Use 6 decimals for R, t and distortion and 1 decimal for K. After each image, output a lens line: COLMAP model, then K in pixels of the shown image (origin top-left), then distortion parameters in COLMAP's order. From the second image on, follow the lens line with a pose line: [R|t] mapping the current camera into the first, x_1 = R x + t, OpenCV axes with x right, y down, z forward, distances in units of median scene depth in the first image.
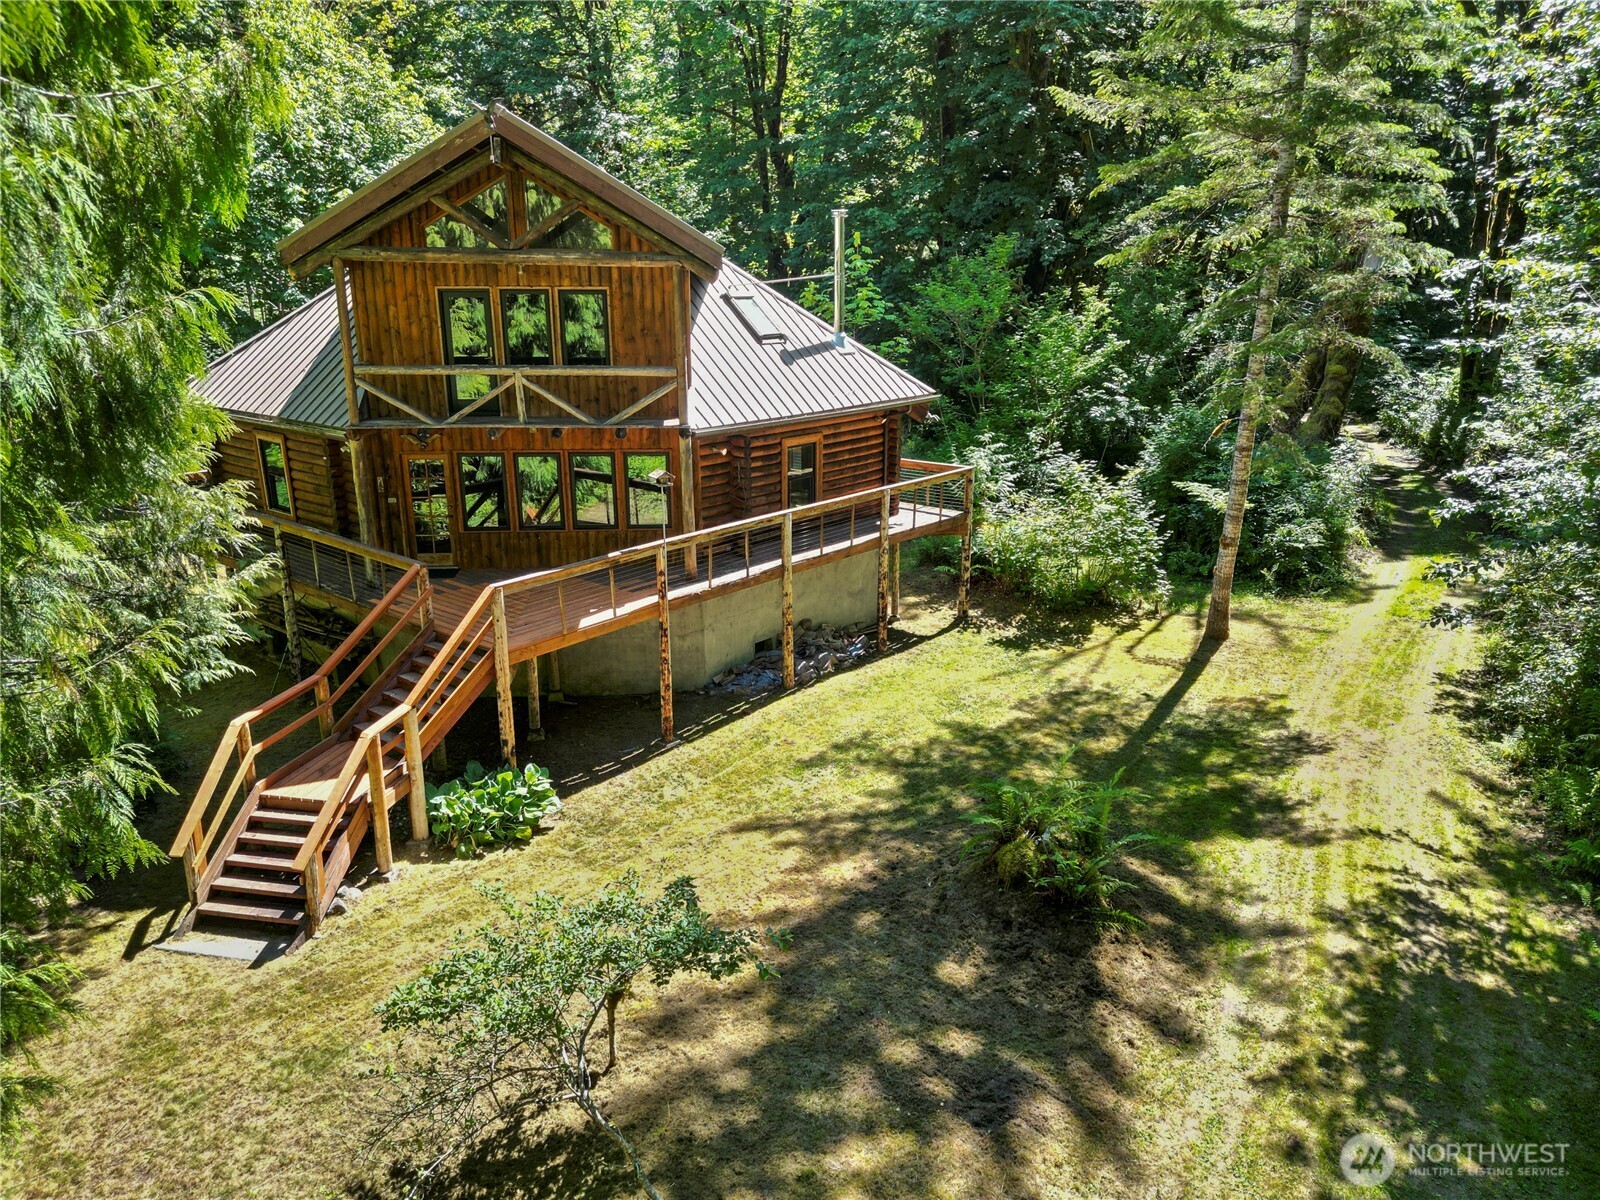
lens RADIAL K [[1121.2, 0, 800.0], [0, 1121.2, 600.0], [0, 0, 1]] dist [0.014886, -0.004468]
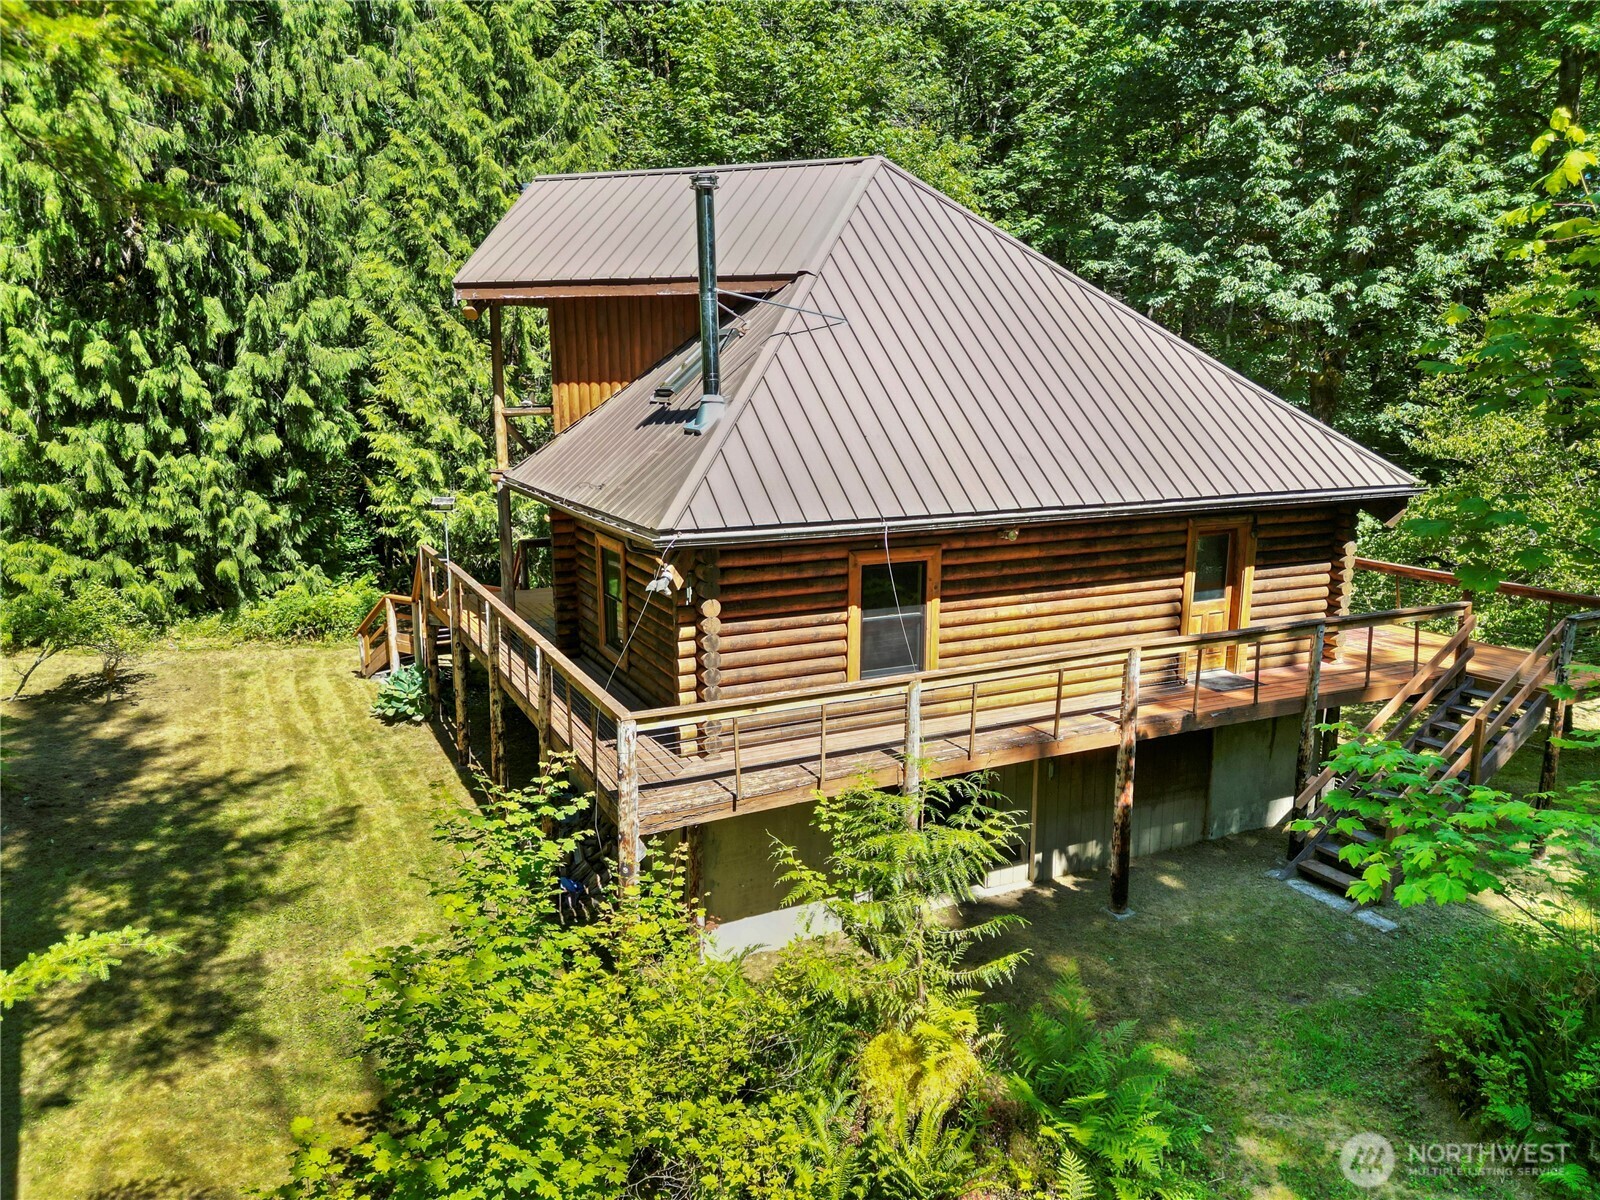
lens RADIAL K [[1121.2, 0, 800.0], [0, 1121.2, 600.0], [0, 0, 1]] dist [0.014886, -0.004468]
pose [[-0.410067, 0.173467, -0.895407, 0.602751], [-0.267242, 0.915804, 0.299807, -0.355077], [0.872024, 0.362232, -0.329183, 1.422764]]
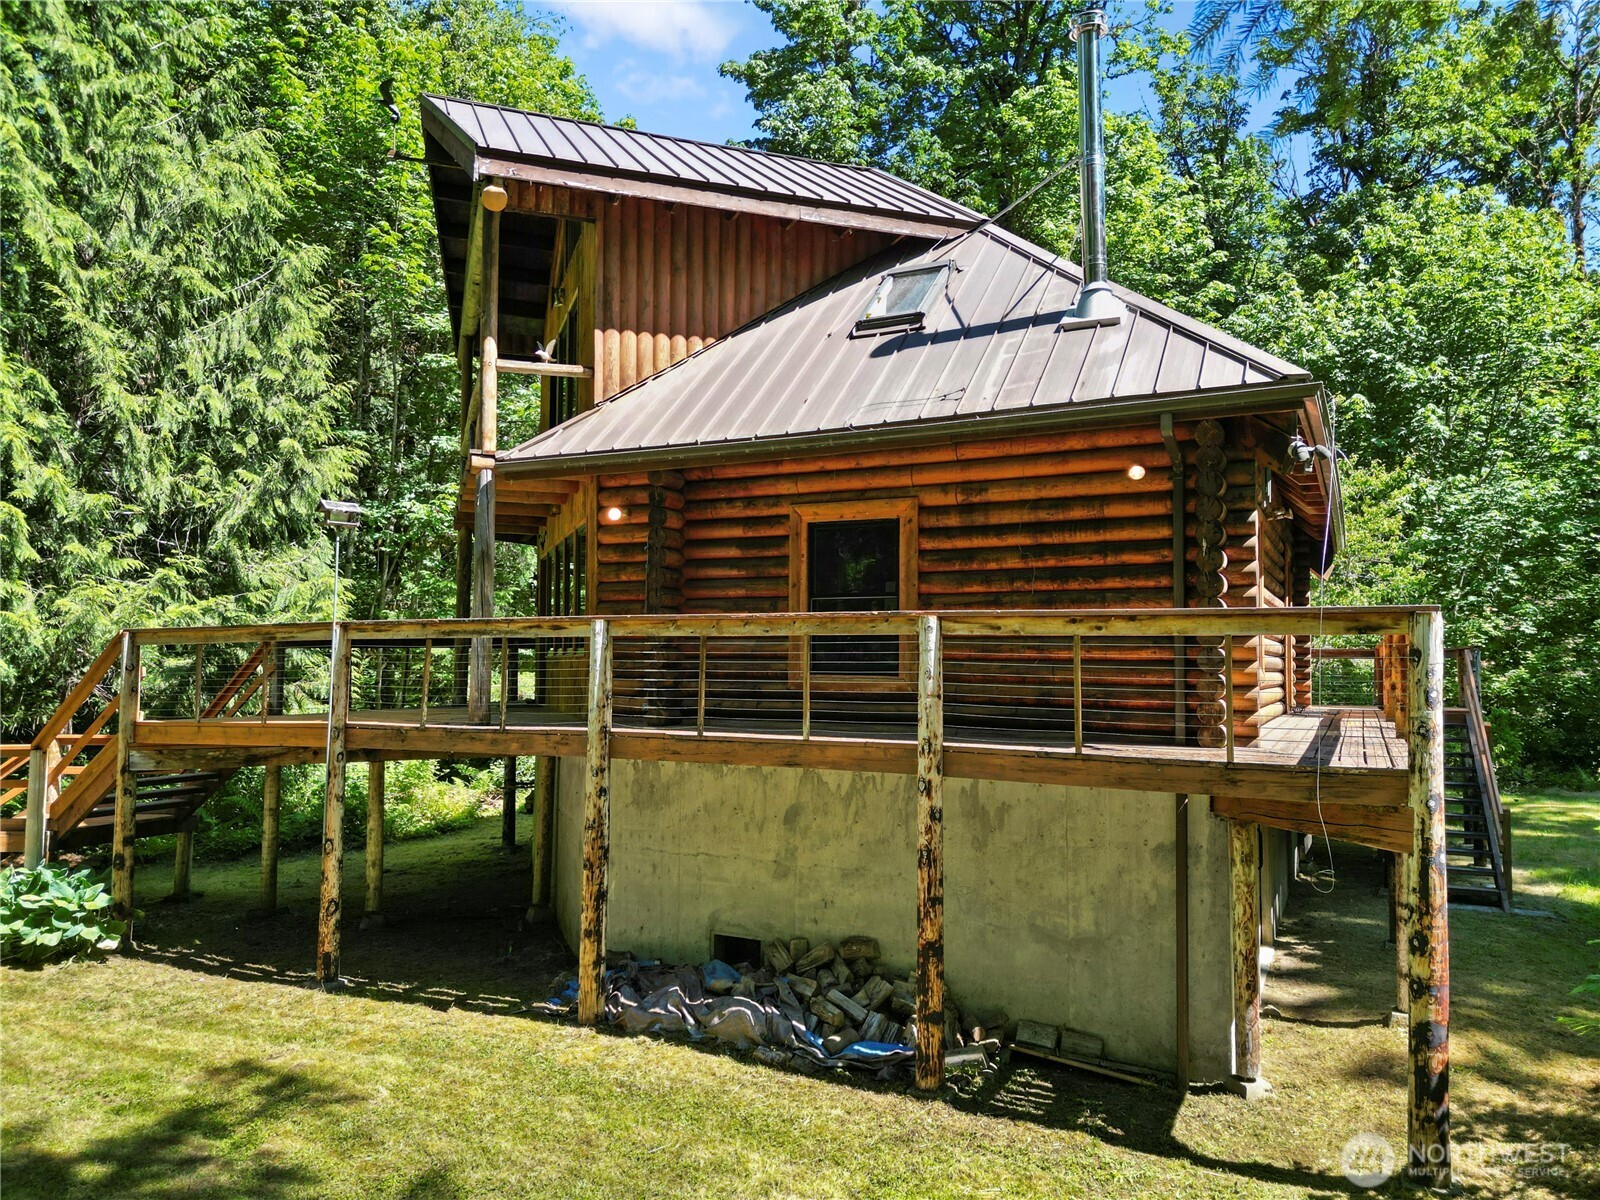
lens RADIAL K [[1146.1, 0, 779.5], [0, 1146.1, 600.2], [0, 0, 1]] dist [0.020513, -0.000669]
pose [[0.221134, -0.061233, -0.973319, 0.483224], [-0.291218, 0.948346, -0.125825, -0.045665], [0.930748, 0.311272, 0.191879, 0.972683]]
